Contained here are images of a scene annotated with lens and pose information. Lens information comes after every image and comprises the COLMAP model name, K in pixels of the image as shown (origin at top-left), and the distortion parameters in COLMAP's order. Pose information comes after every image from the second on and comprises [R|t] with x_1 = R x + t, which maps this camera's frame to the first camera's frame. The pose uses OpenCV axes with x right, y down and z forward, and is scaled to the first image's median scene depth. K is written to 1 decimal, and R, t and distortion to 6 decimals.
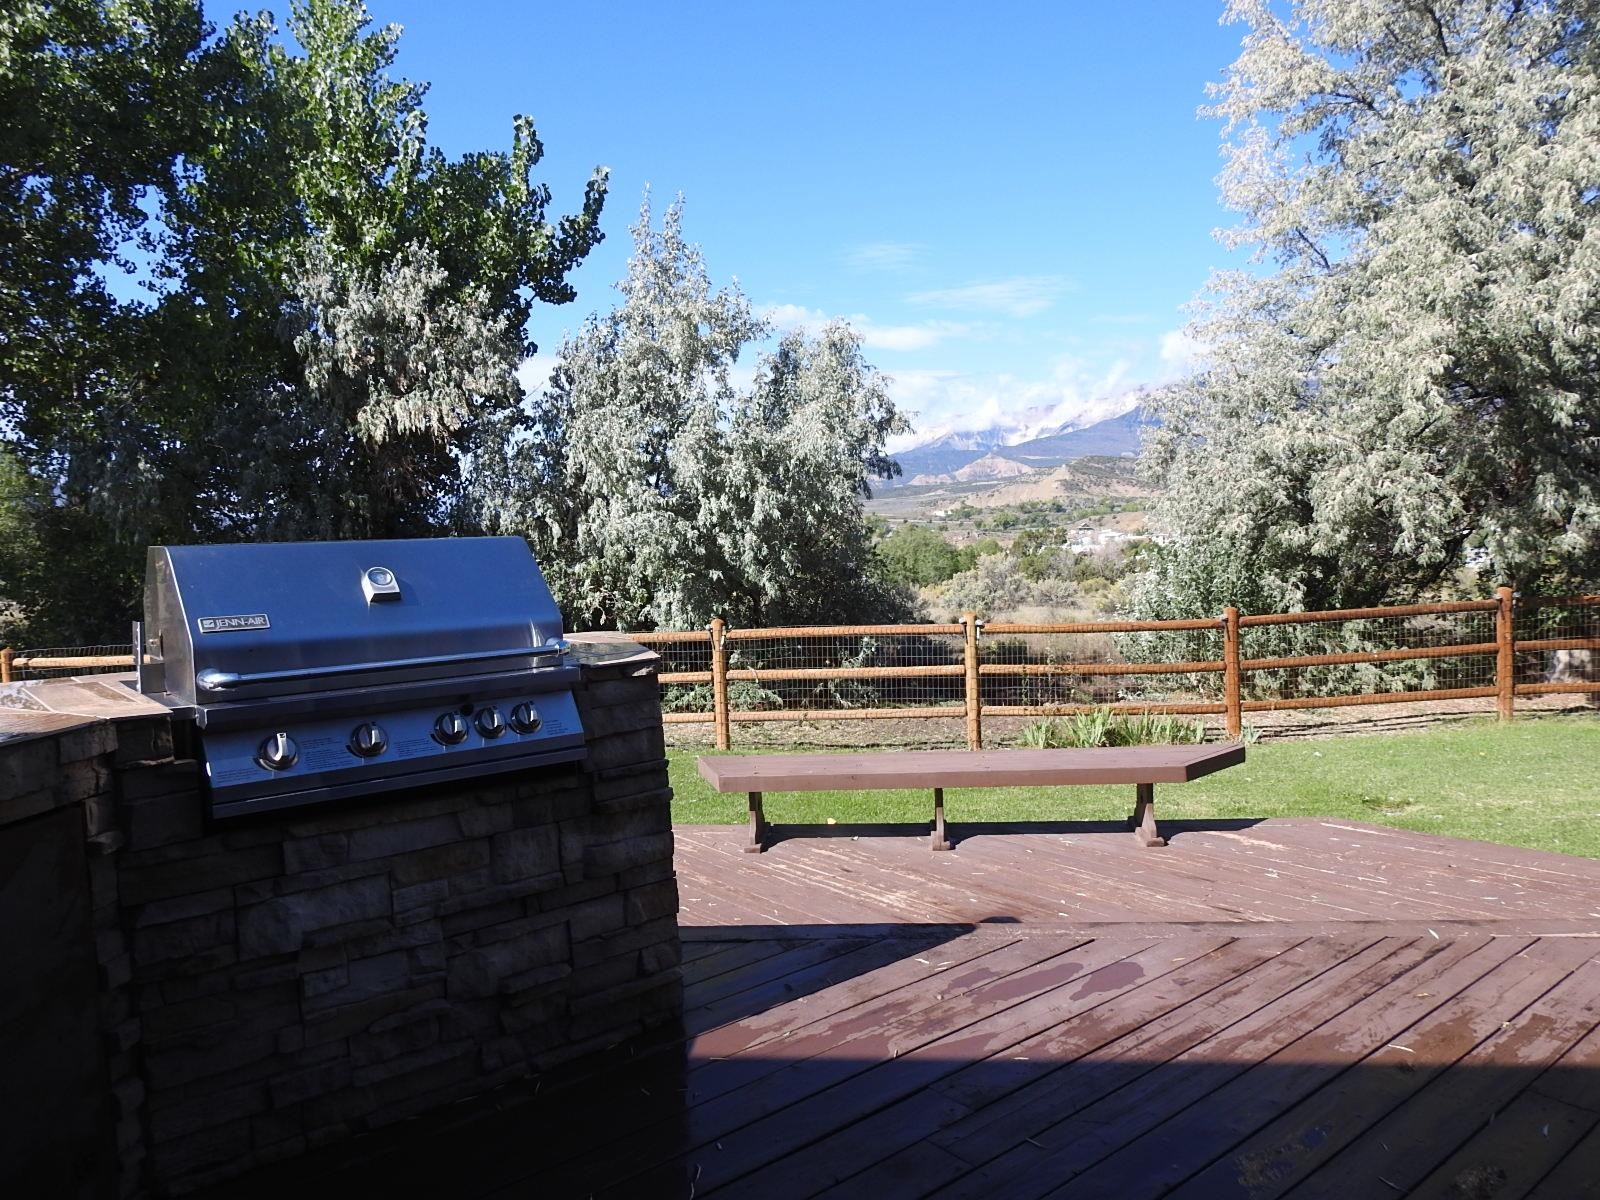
lens RADIAL K [[1140.6, 0, 796.6], [0, 1140.6, 606.5], [0, 0, 1]] dist [0.008160, -0.006415]
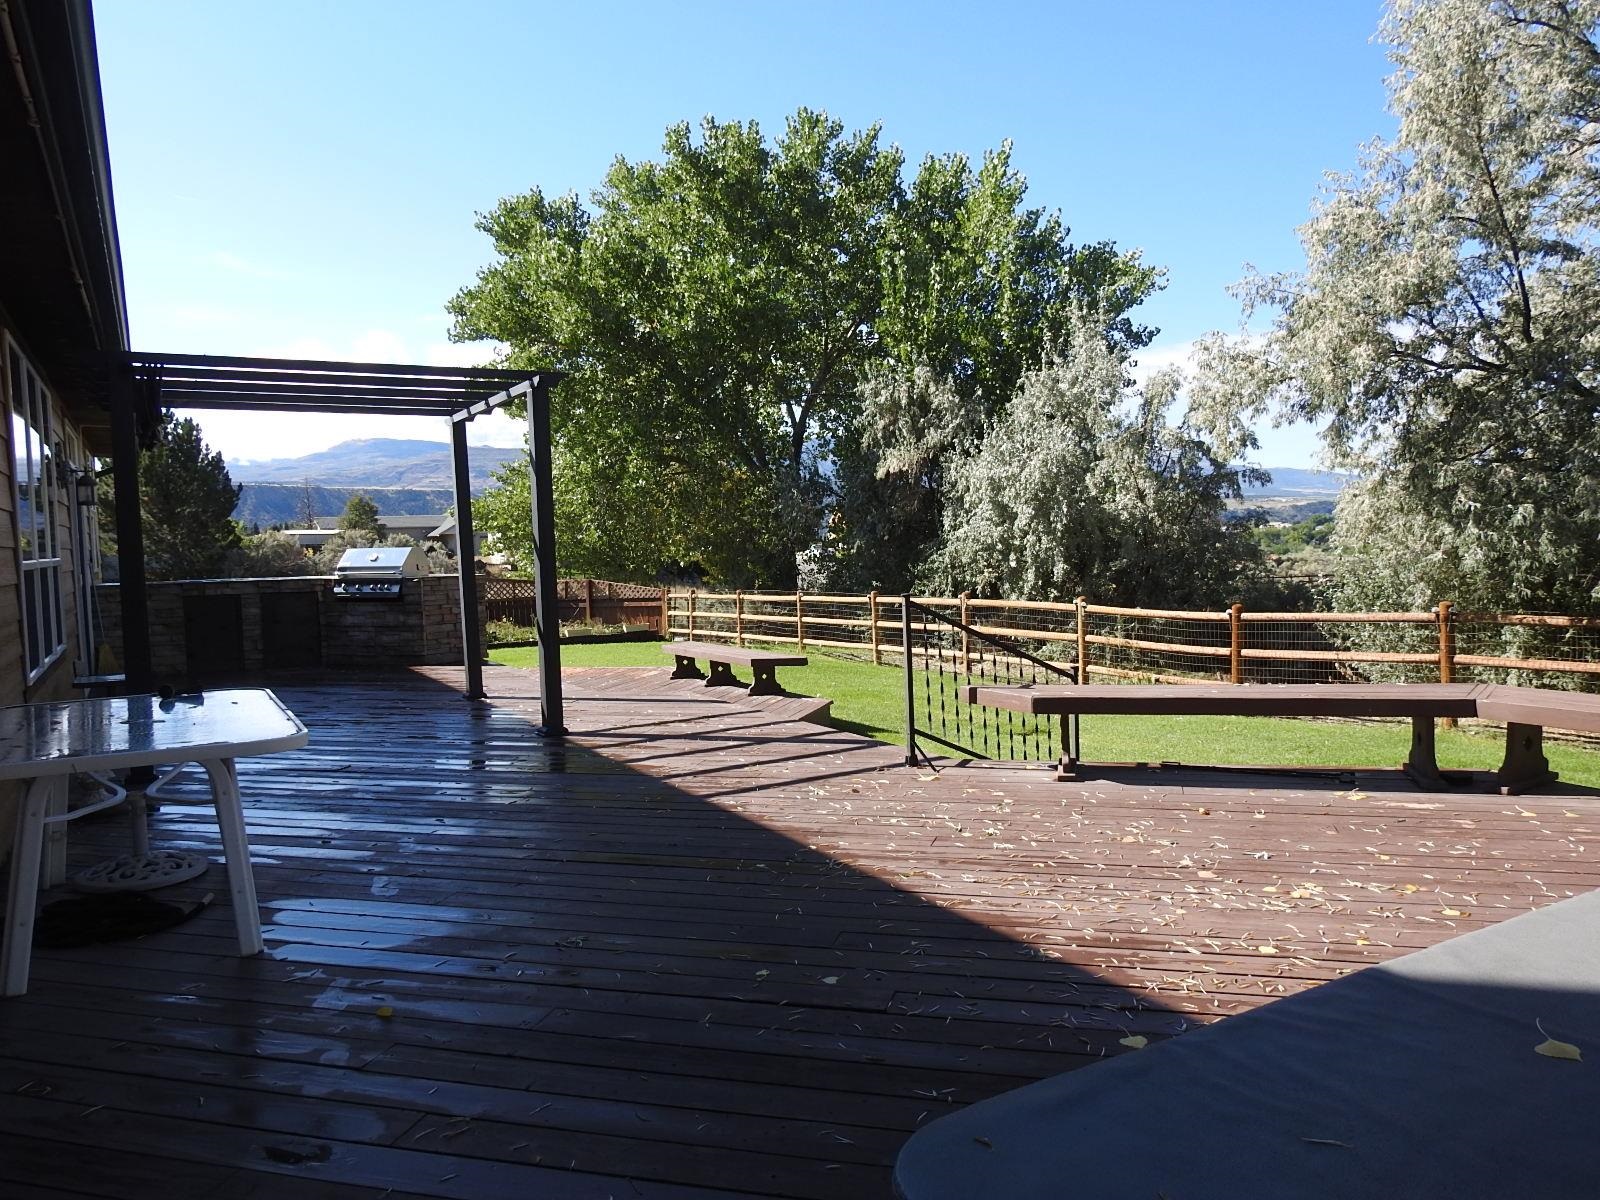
lens RADIAL K [[1140.6, 0, 814.0], [0, 1140.6, 607.7], [0, 0, 1]] dist [0.008160, -0.006415]
pose [[0.582501, 0.060153, -0.810601, 4.268288], [-0.046136, 0.998097, 0.040912, -0.083426], [0.811520, 0.013567, 0.584167, -0.287624]]
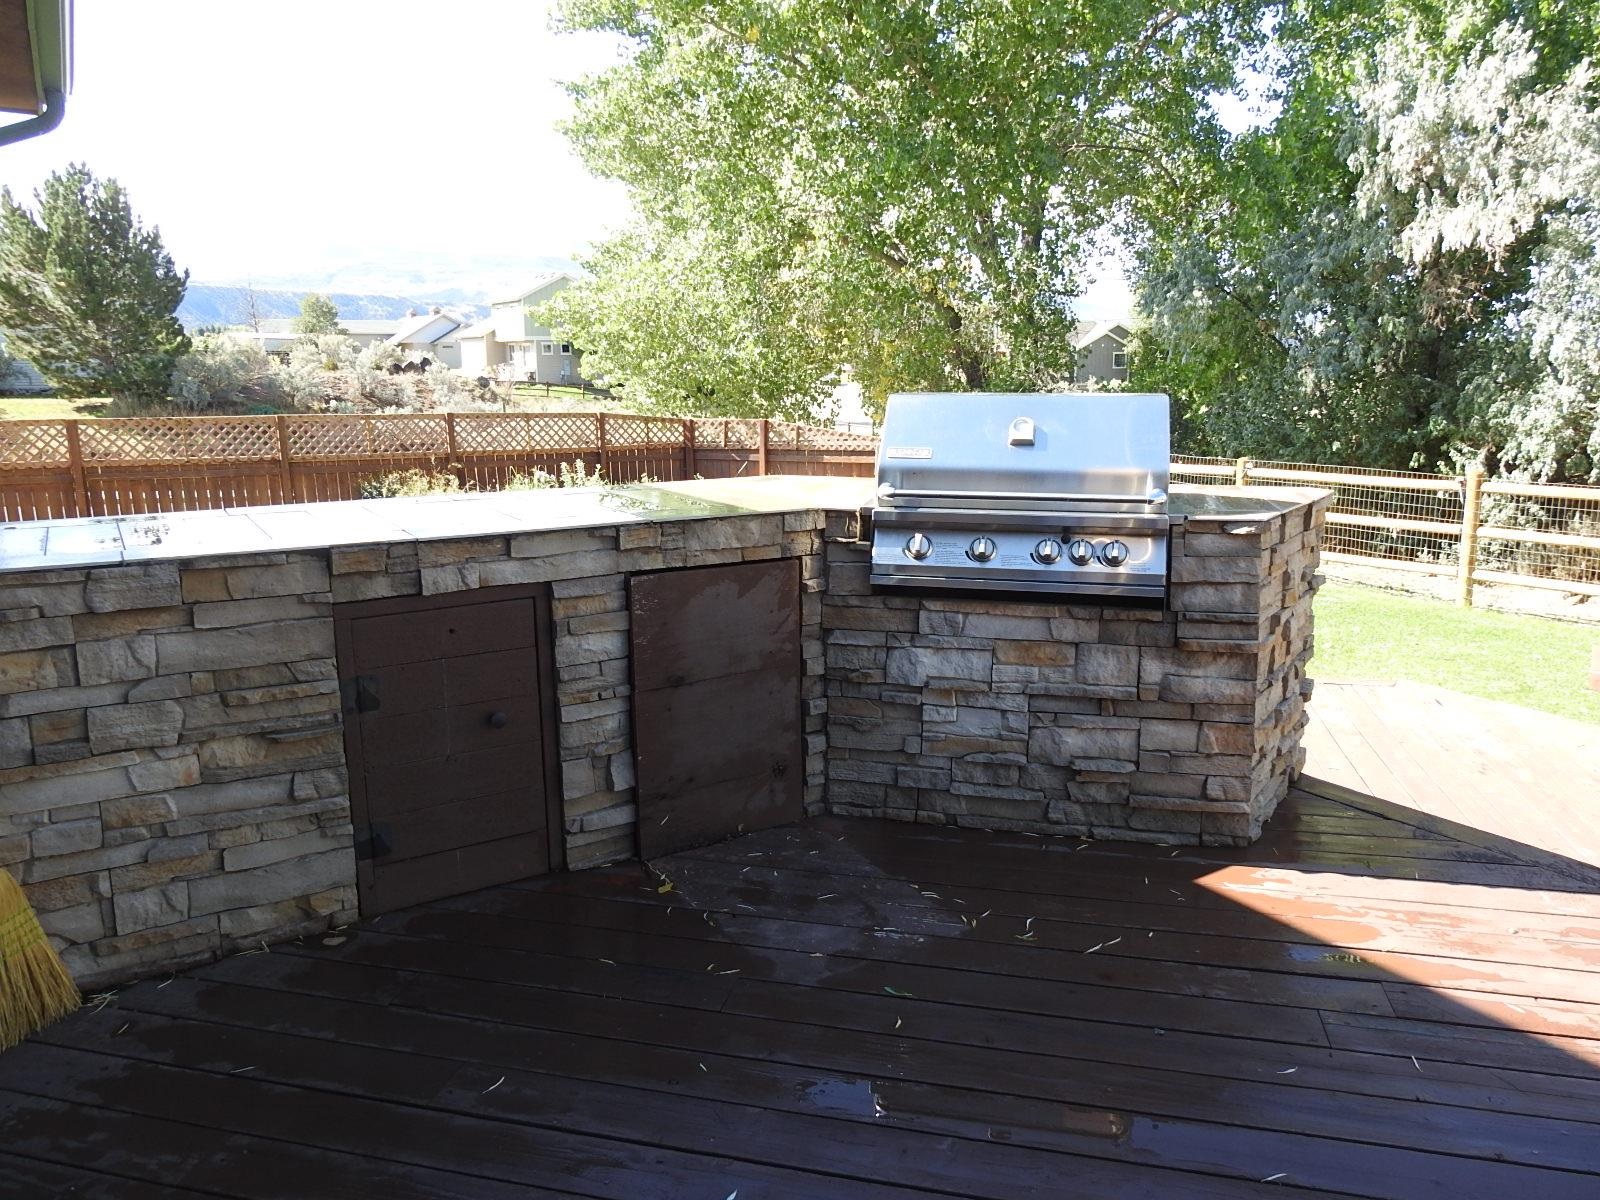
lens RADIAL K [[1140.6, 0, 808.4], [0, 1140.6, 599.6], [0, 0, 1]] dist [0.008160, -0.006415]
pose [[0.613789, 0.188913, -0.766535, 0.458659], [-0.068809, 0.980054, 0.186438, -0.051765], [0.786466, -0.061689, 0.614545, 0.015160]]
